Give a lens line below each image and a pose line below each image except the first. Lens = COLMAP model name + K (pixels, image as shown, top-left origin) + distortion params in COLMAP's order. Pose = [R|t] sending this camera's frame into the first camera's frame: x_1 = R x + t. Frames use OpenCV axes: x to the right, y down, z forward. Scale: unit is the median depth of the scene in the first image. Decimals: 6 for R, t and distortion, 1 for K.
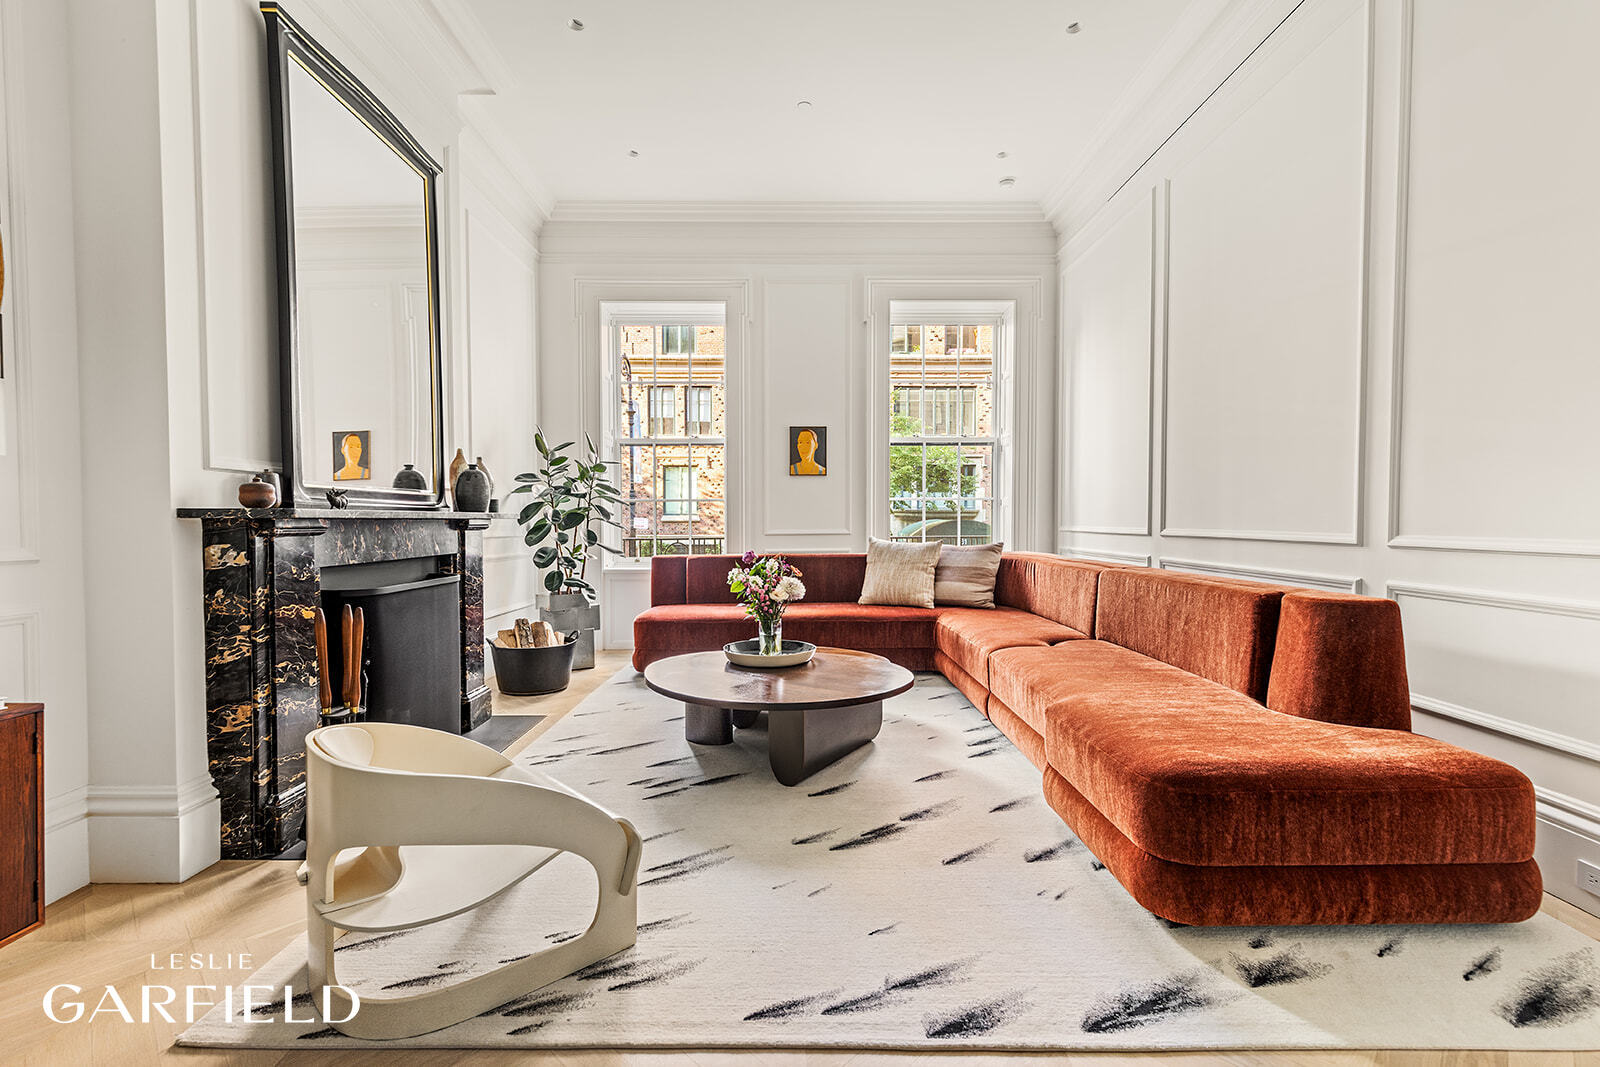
lens RADIAL K [[730.1, 0, 797.9], [0, 730.1, 534.2], [0, 0, 1]] dist [-0.000067, 0.000009]
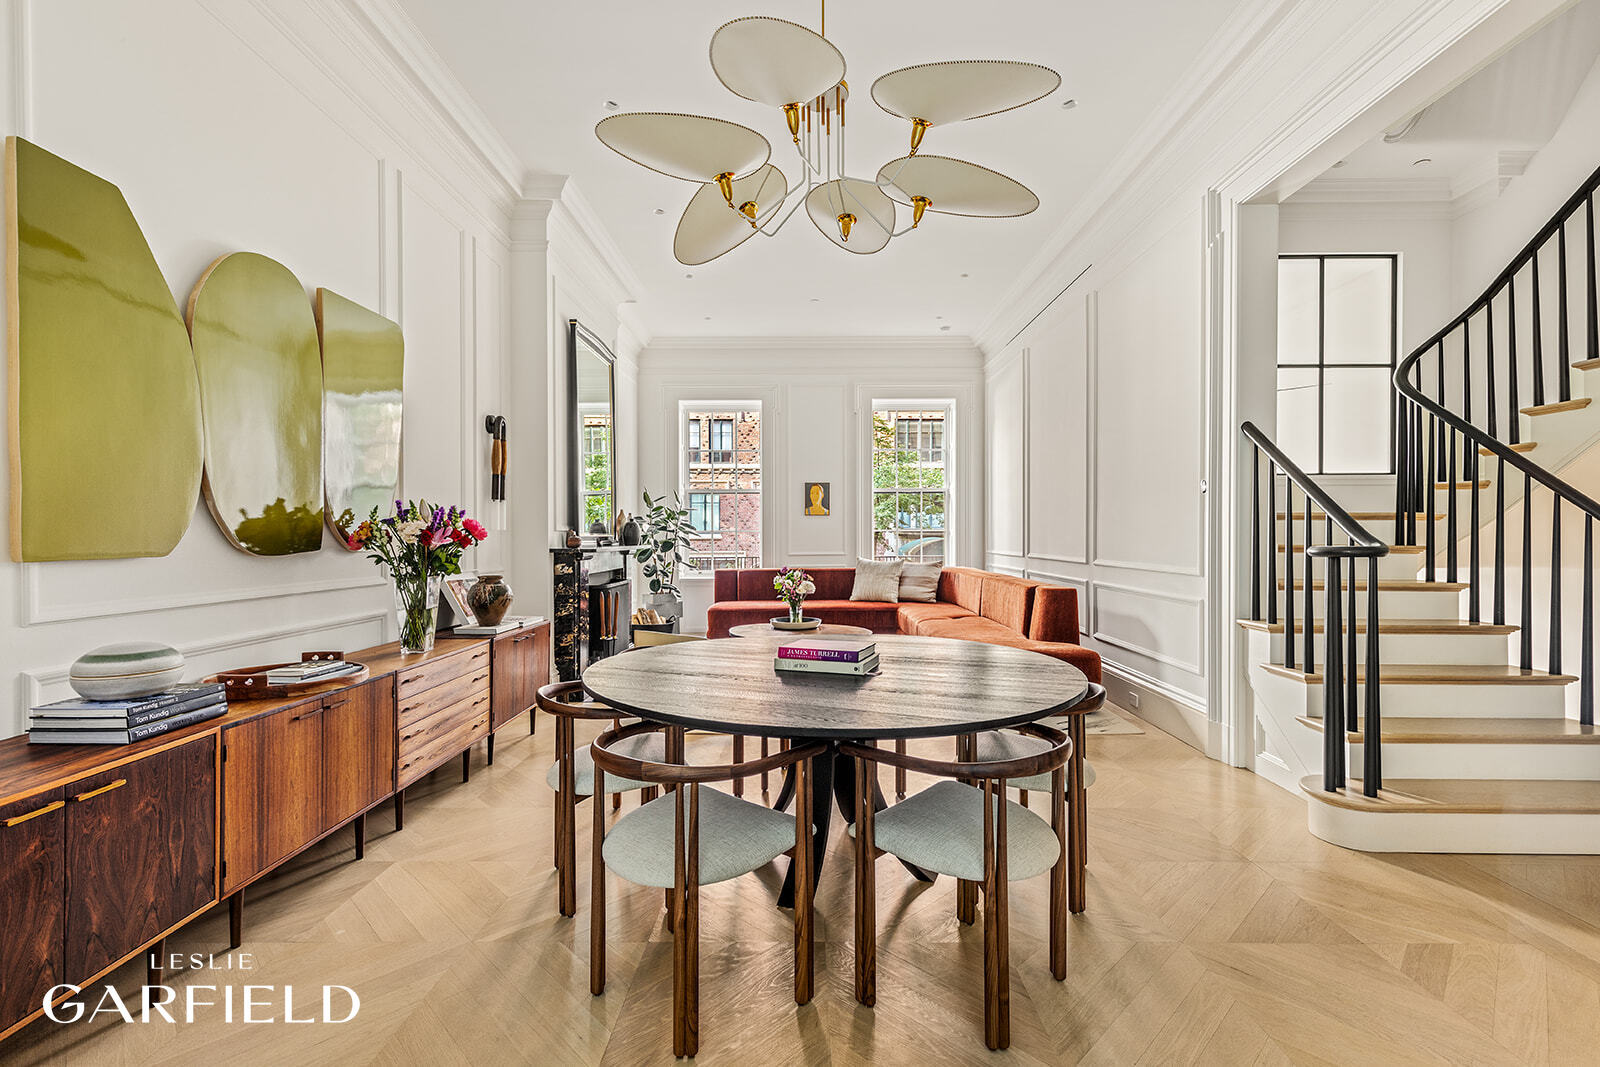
lens RADIAL K [[730.1, 0, 803.1], [0, 730.1, 535.0], [0, 0, 1]] dist [-0.000067, 0.000009]
pose [[0.999972, -0.000185, -0.007419, -0.004658], [0.000046, 0.999824, -0.018764, -0.014997], [0.007421, 0.018763, 0.999796, -0.570022]]
